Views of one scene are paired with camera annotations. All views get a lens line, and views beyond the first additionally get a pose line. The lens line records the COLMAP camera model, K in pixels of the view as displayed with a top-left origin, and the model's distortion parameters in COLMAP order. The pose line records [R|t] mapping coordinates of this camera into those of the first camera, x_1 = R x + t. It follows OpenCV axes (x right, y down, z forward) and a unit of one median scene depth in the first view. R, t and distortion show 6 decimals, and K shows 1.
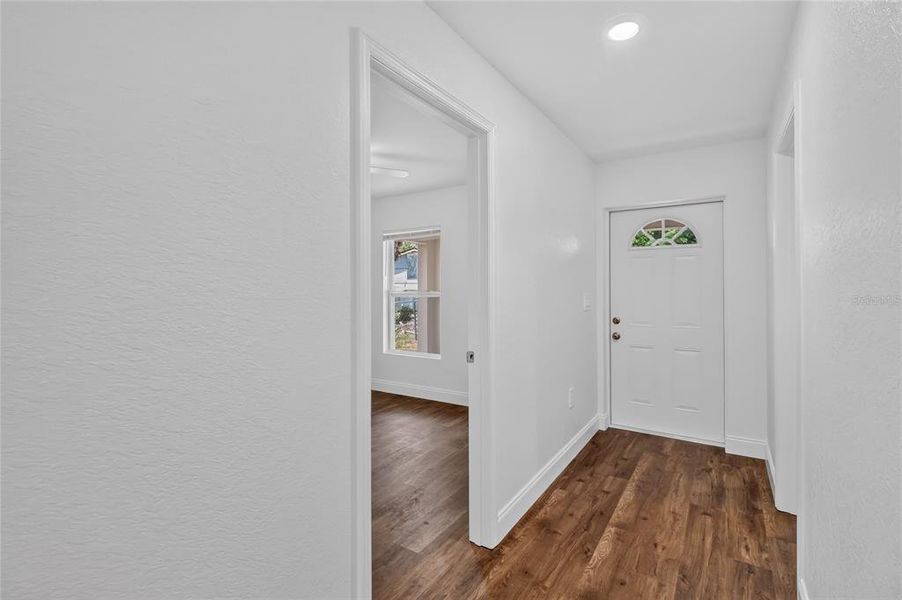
lens RADIAL K [[413.8, 0, 447.7], [0, 413.8, 294.2], [0, 0, 1]] dist [0.003161, -0.000186]
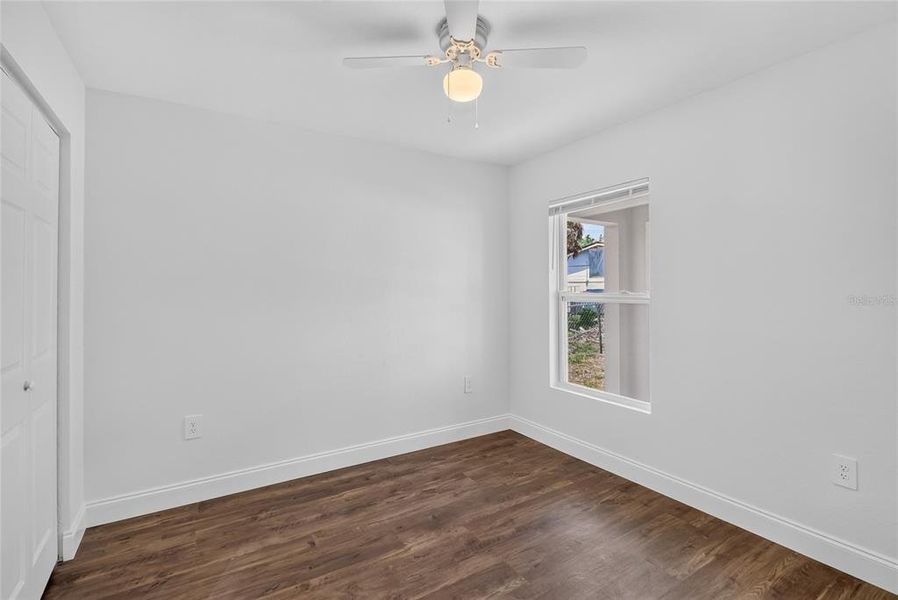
lens RADIAL K [[412.0, 0, 444.1], [0, 412.0, 292.1], [0, 0, 1]] dist [0.003161, -0.000186]
pose [[0.905760, 0.001631, -0.423787, -0.022053], [-0.003816, 0.999983, -0.004307, -0.004254], [0.423773, 0.005518, 0.905752, 0.247943]]
